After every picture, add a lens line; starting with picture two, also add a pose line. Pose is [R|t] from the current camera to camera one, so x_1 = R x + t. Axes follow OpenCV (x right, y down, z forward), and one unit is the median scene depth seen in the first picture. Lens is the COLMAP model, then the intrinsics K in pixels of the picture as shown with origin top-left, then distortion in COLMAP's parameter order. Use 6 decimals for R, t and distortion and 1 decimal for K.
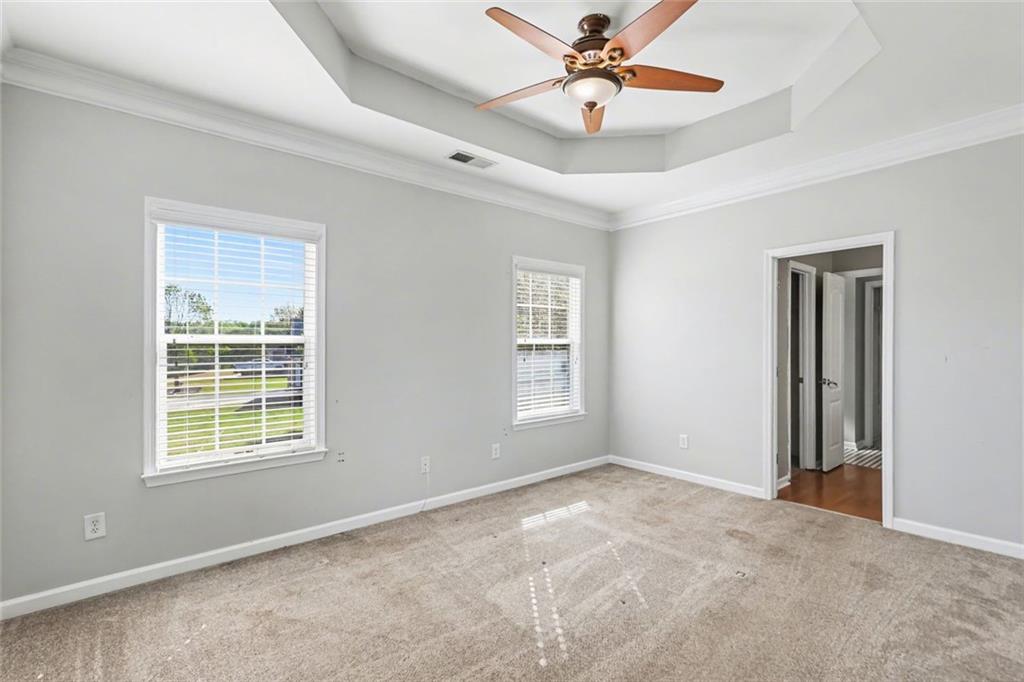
lens RADIAL K [[465.8, 0, 513.4], [0, 465.8, 338.7], [0, 0, 1]] dist [0.016728, 0.000612]
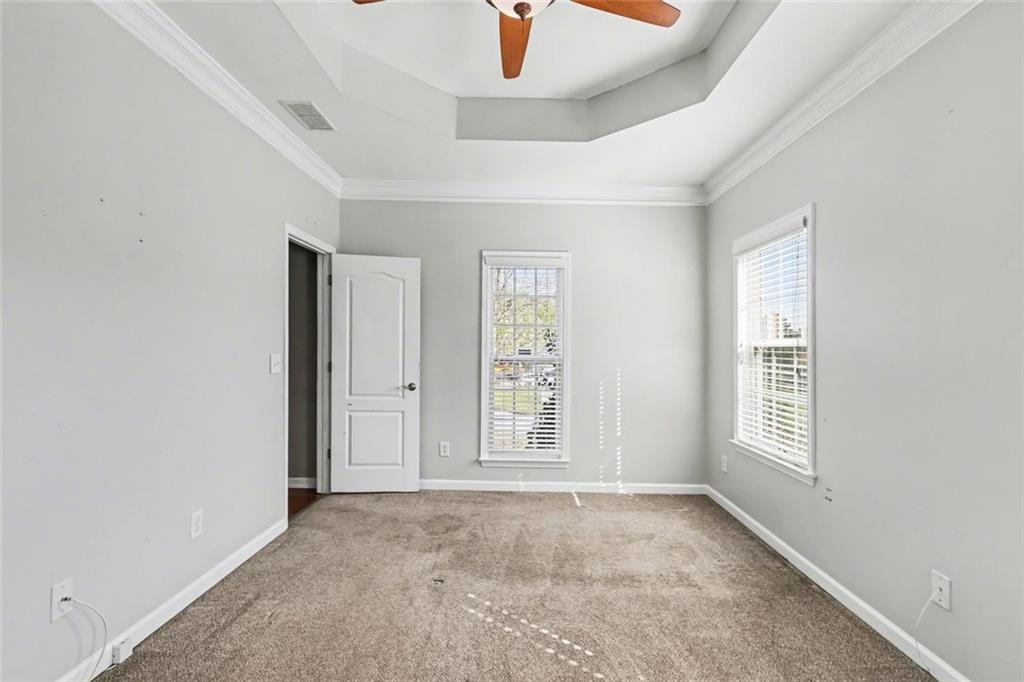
lens RADIAL K [[465.8, 0, 514.8], [0, 465.8, 344.8], [0, 0, 1]] dist [0.016728, 0.000612]
pose [[-0.654827, -0.002682, -0.755774, 0.668716], [-0.000373, 0.999995, -0.003226, 0.011872], [0.755779, -0.001830, -0.654825, 1.360447]]
